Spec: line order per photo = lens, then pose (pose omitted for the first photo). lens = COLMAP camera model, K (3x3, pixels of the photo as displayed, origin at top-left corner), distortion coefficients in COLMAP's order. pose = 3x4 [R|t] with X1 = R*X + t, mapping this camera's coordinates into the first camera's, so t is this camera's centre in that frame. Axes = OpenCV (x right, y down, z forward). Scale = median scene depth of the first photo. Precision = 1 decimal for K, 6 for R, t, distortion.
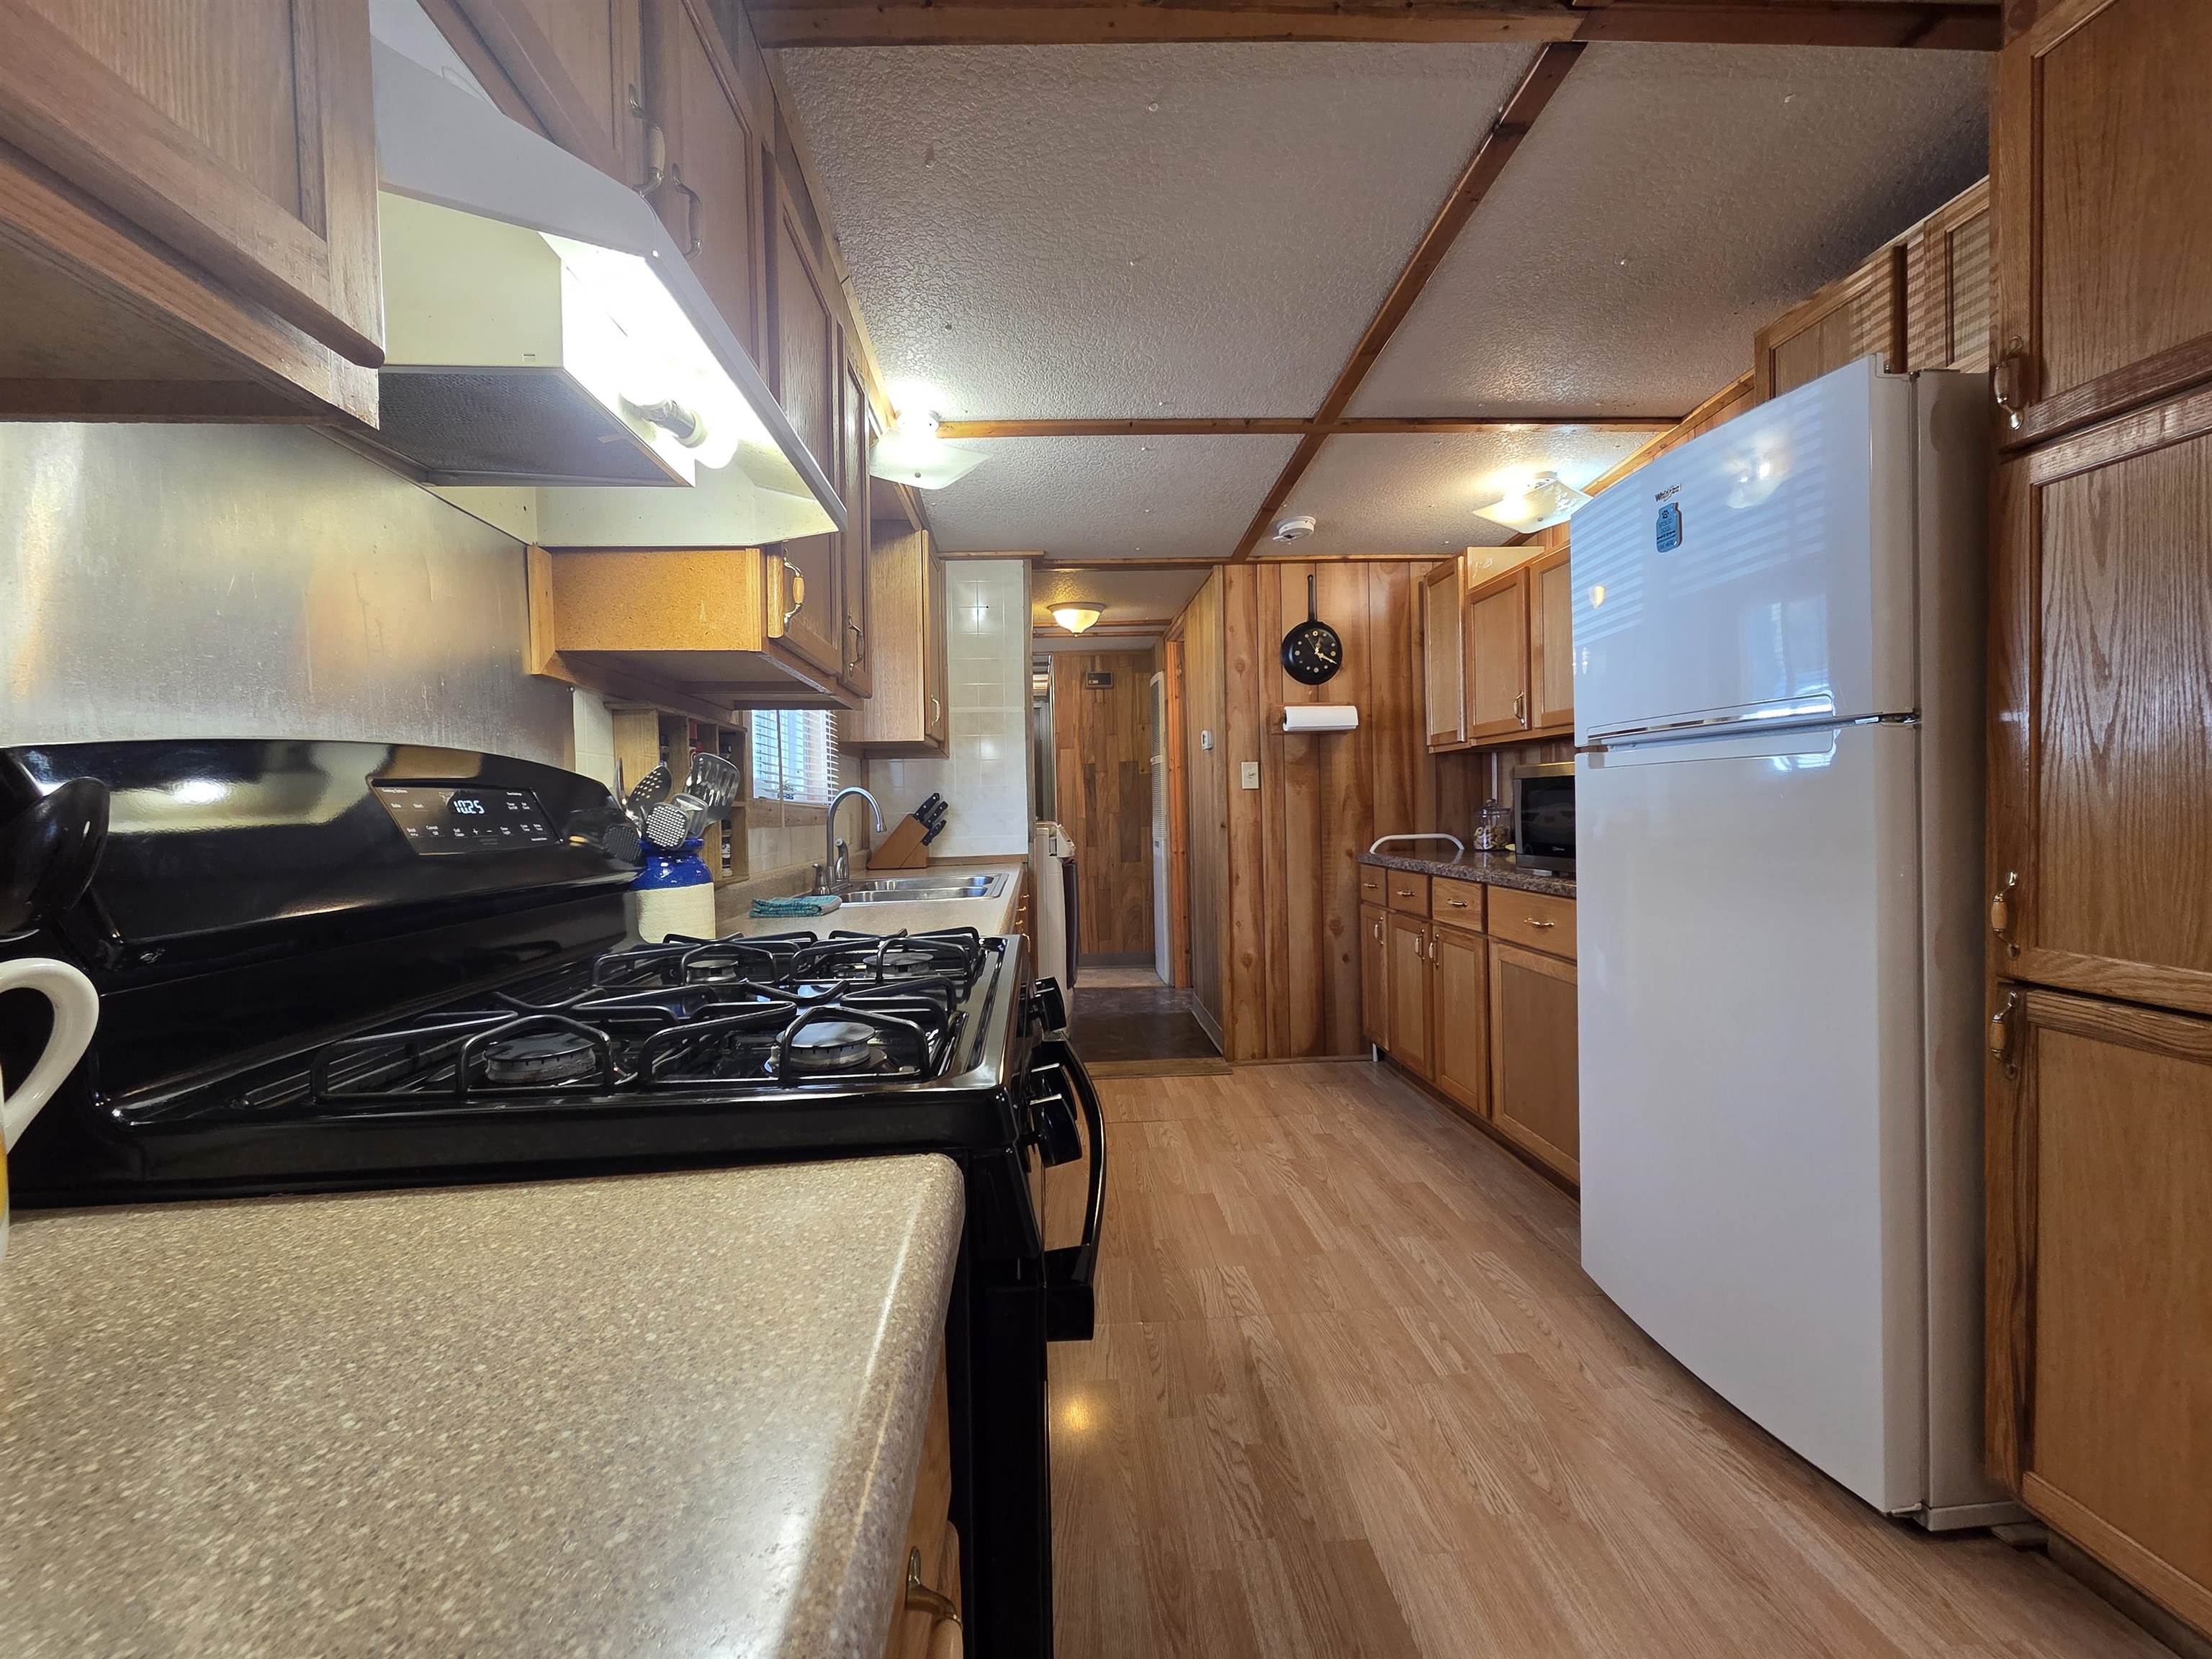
lens RADIAL K [[889.1, 0, 1104.0], [0, 889.1, 826.8], [0, 0, 1]] dist [0.000212, 0.000415]
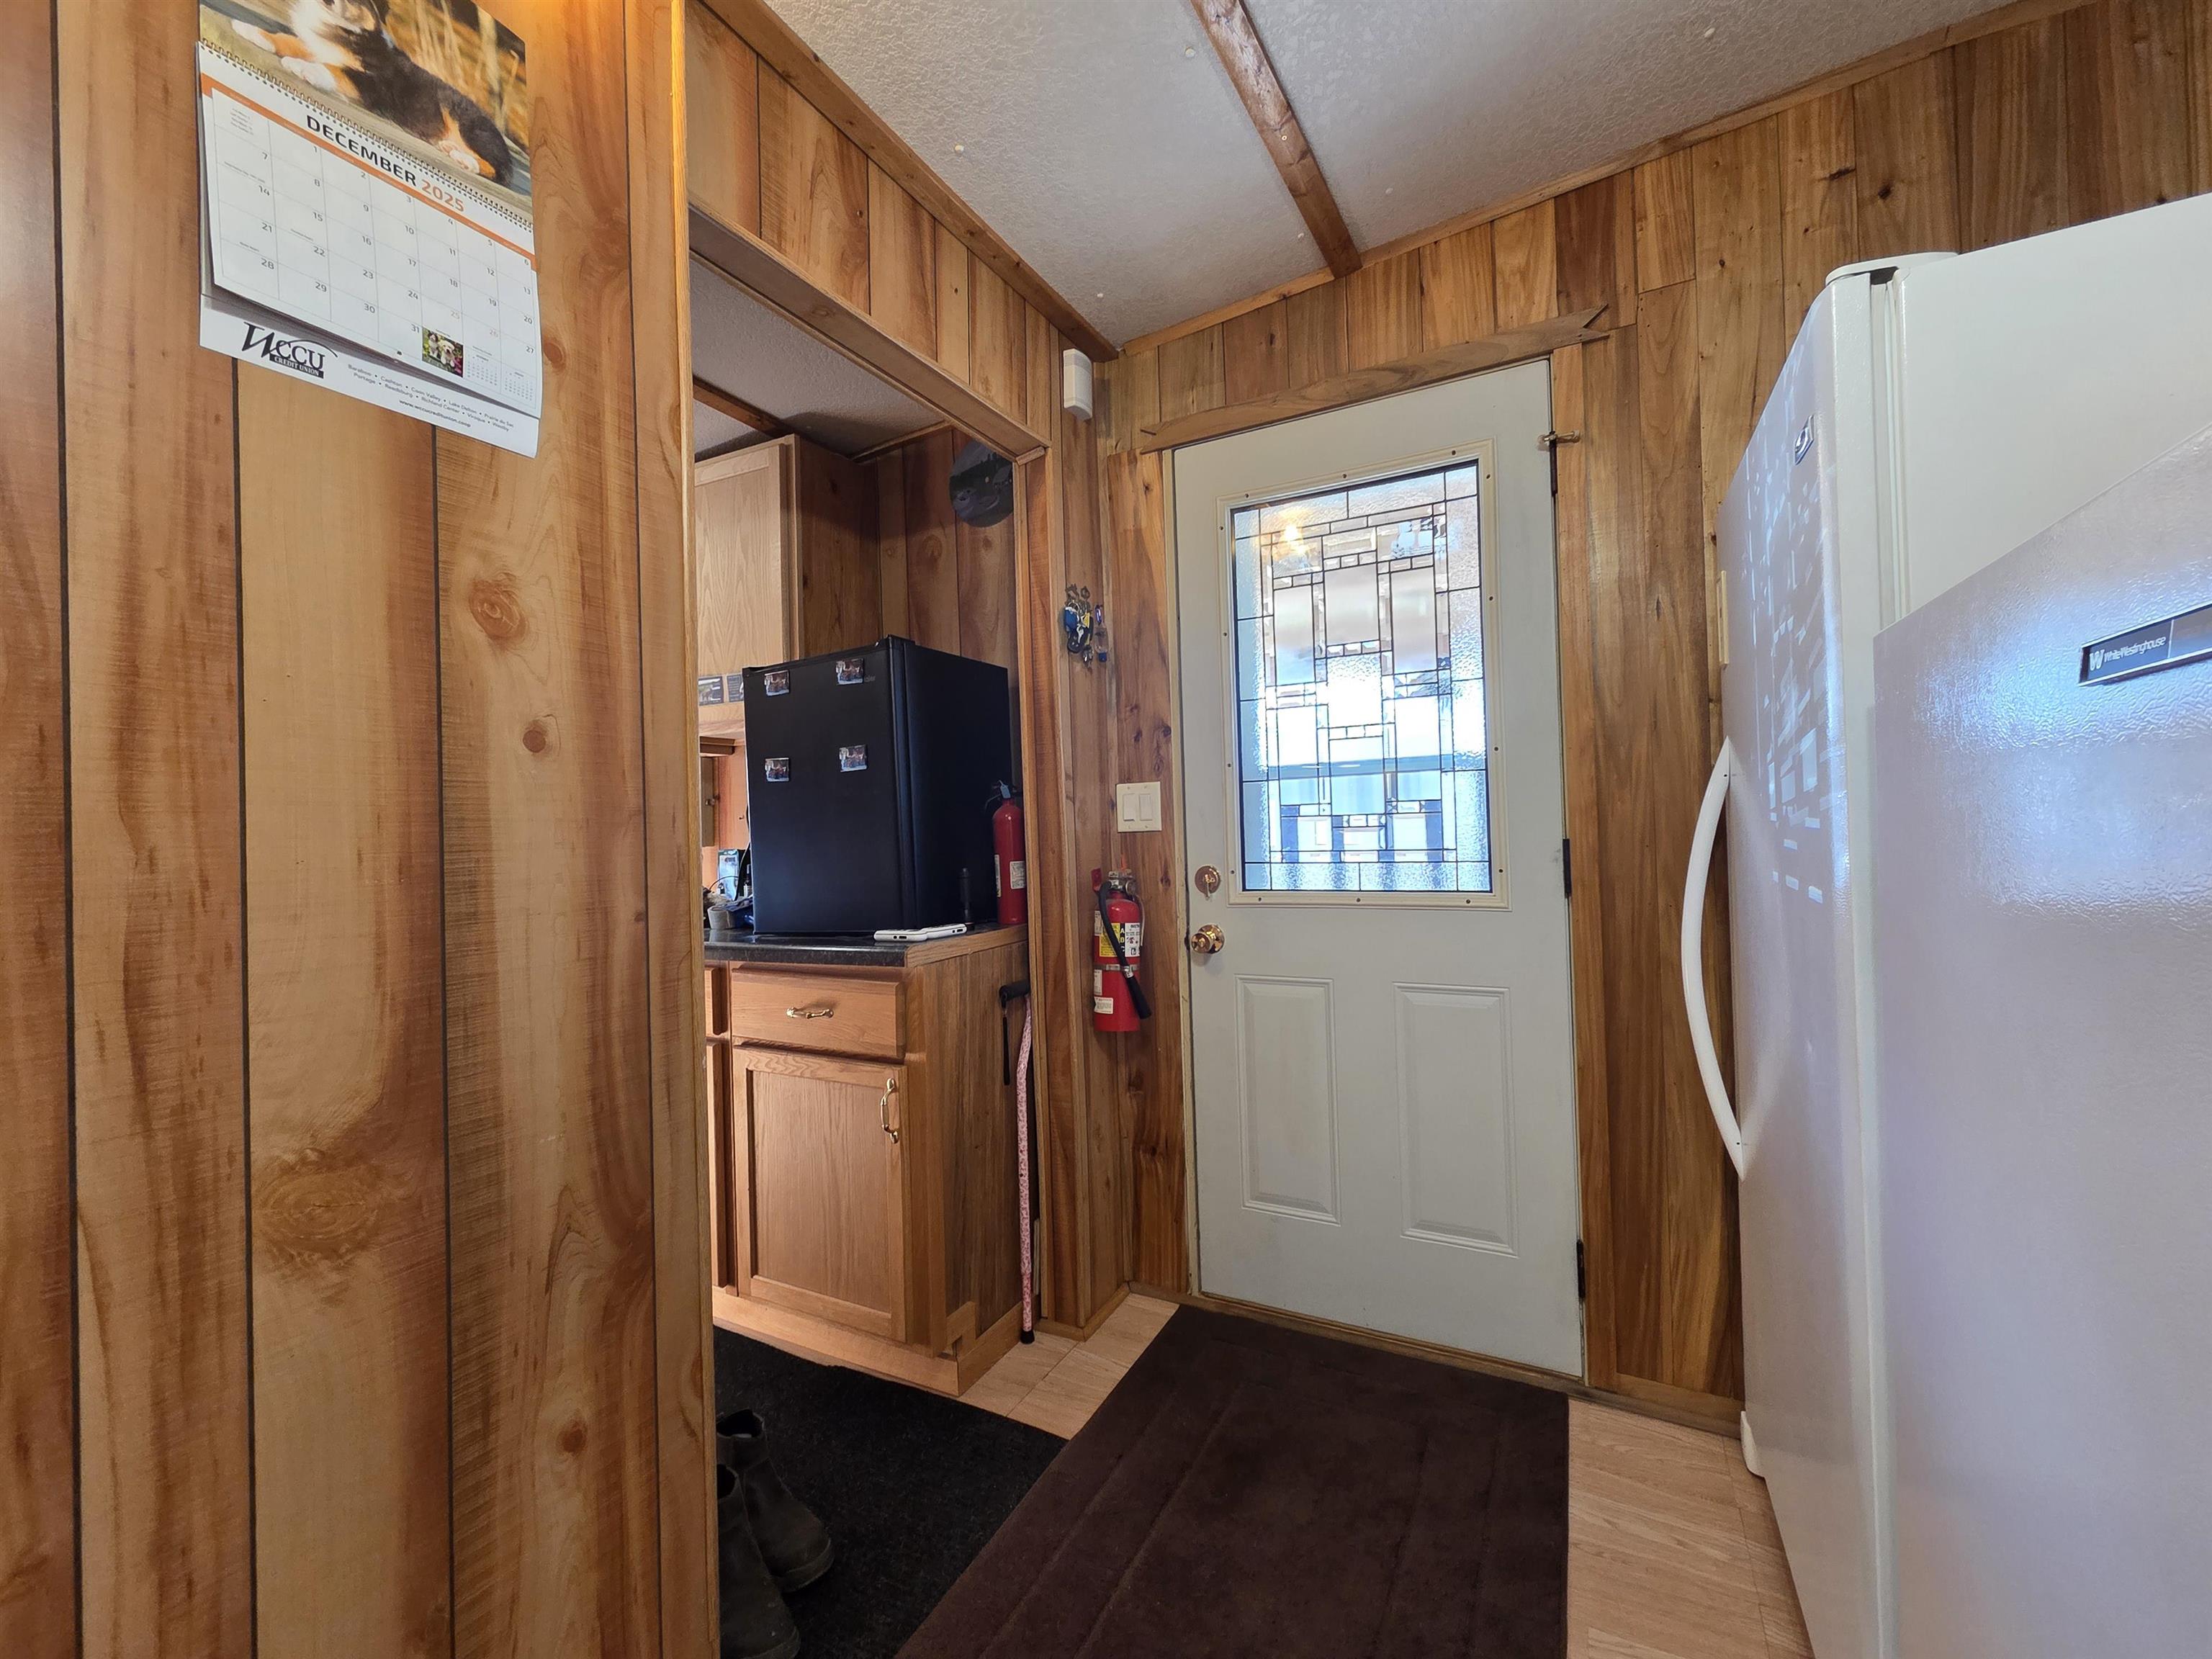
lens RADIAL K [[889.1, 0, 1110.5], [0, 889.1, 825.4], [0, 0, 1]] dist [0.000212, 0.000415]
pose [[0.531322, 0.021585, 0.846895, 0.141940], [0.030411, 0.998545, -0.044529, 0.193424], [-0.846624, 0.049414, 0.529892, 0.728729]]
